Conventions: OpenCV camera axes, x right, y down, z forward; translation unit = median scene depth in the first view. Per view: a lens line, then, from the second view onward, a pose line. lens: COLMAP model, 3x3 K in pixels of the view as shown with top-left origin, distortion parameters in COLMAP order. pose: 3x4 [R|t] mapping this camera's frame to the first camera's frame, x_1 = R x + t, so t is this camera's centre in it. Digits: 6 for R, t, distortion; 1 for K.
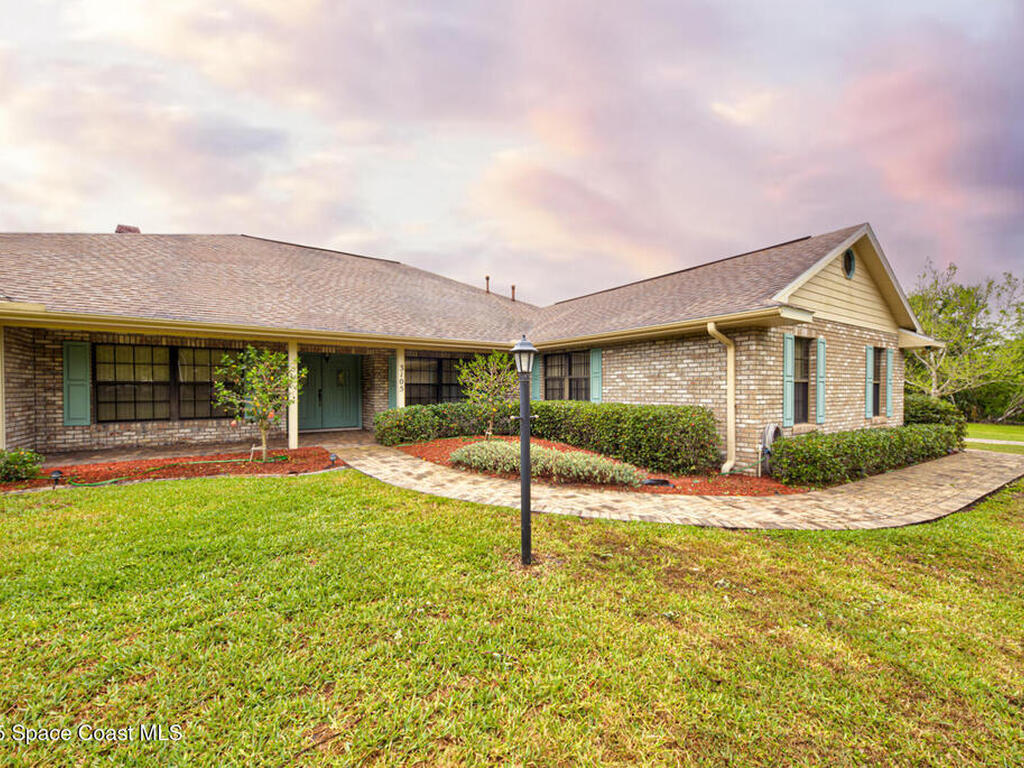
lens RADIAL K [[423.6, 0, 509.6], [0, 423.6, 395.4], [0, 0, 1]] dist [0.015788, -0.000372]
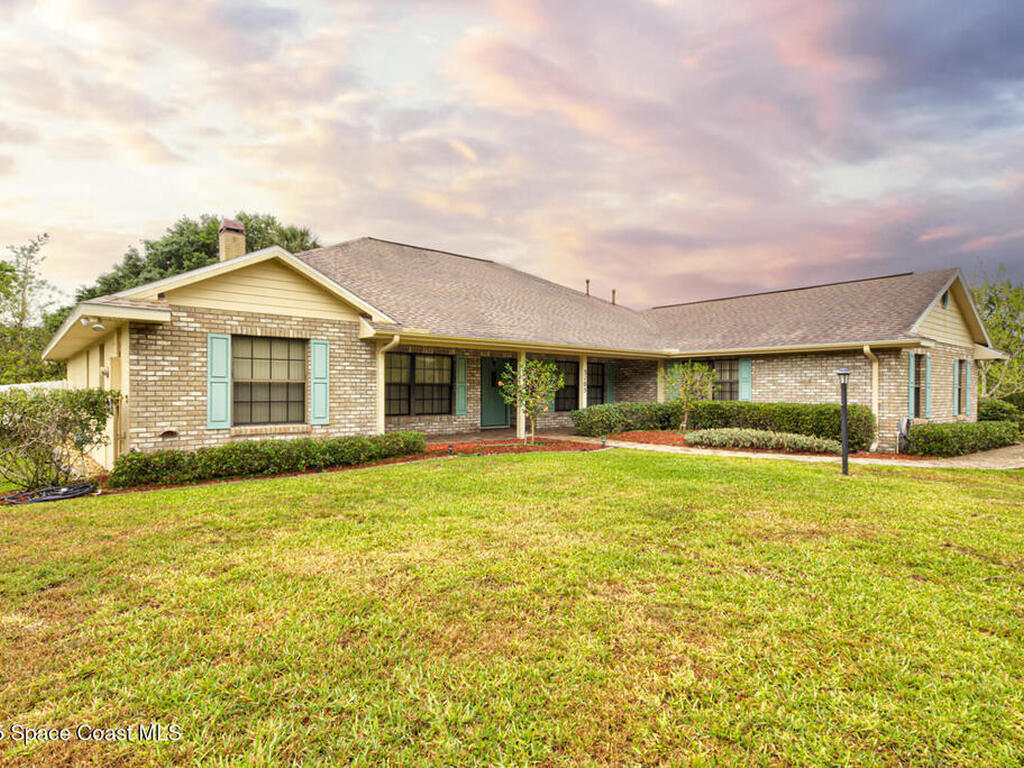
lens RADIAL K [[557.7, 0, 515.1], [0, 557.7, 392.9], [0, 0, 1]] dist [0.037923, -0.000265]
pose [[0.994467, 0.006199, 0.104865, -0.701424], [-0.005132, 0.999932, -0.010442, 0.011143], [-0.104922, 0.009846, 0.994432, -0.598603]]
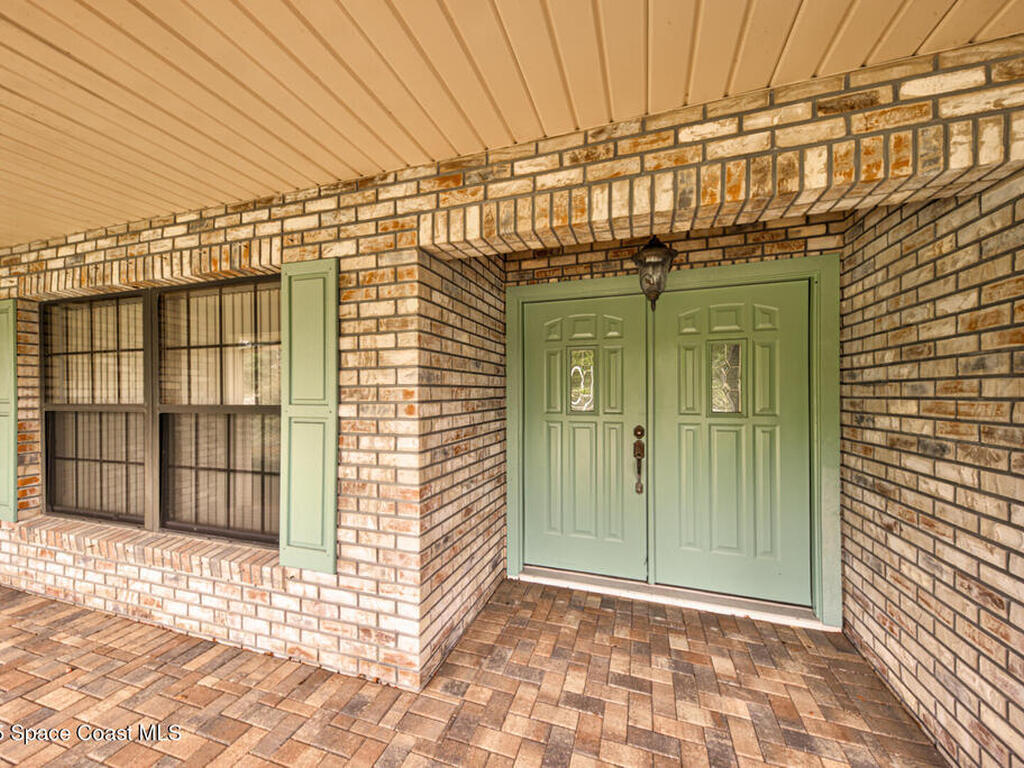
lens RADIAL K [[397.9, 0, 507.8], [0, 397.9, 396.8], [0, 0, 1]] dist [0.018833, -0.000002]
pose [[0.606745, 0.004338, -0.794885, -0.422264], [-0.012586, 0.999912, -0.004150, -0.042361], [0.794797, 0.012522, 0.606746, 1.096726]]
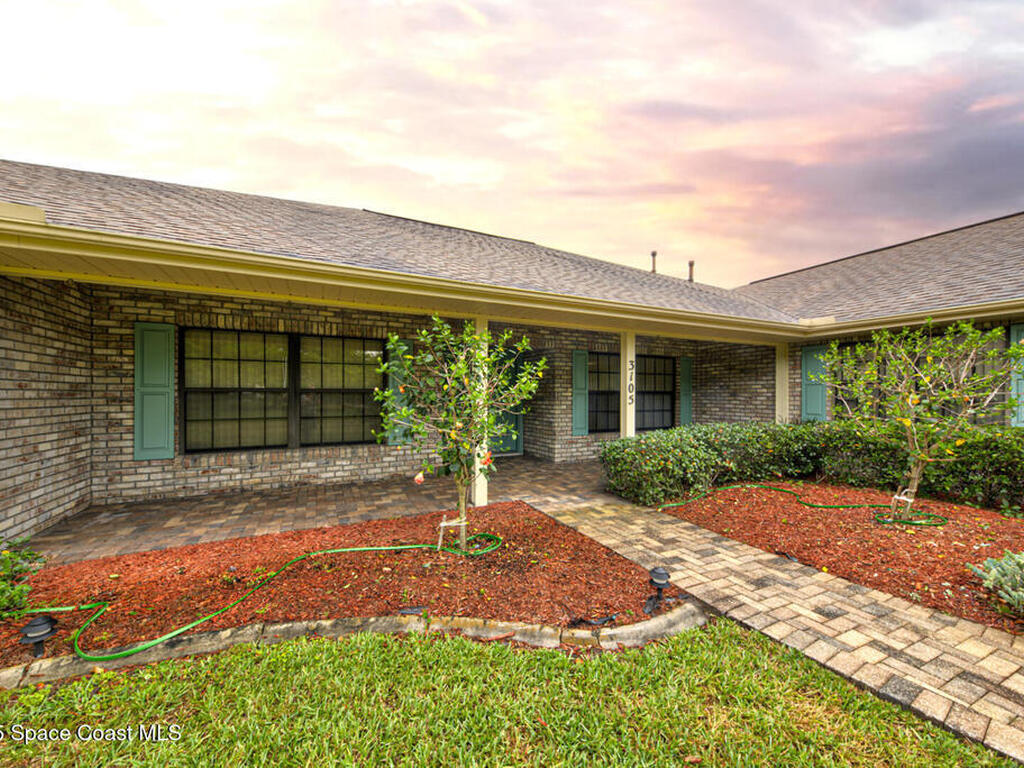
lens RADIAL K [[397.9, 0, 507.8], [0, 397.9, 396.8], [0, 0, 1]] dist [0.018833, -0.000002]
pose [[0.989261, 0.003939, -0.146104, -0.399623], [-0.005665, 0.999919, -0.011400, -0.014926], [0.146047, 0.012105, 0.989204, 0.476520]]
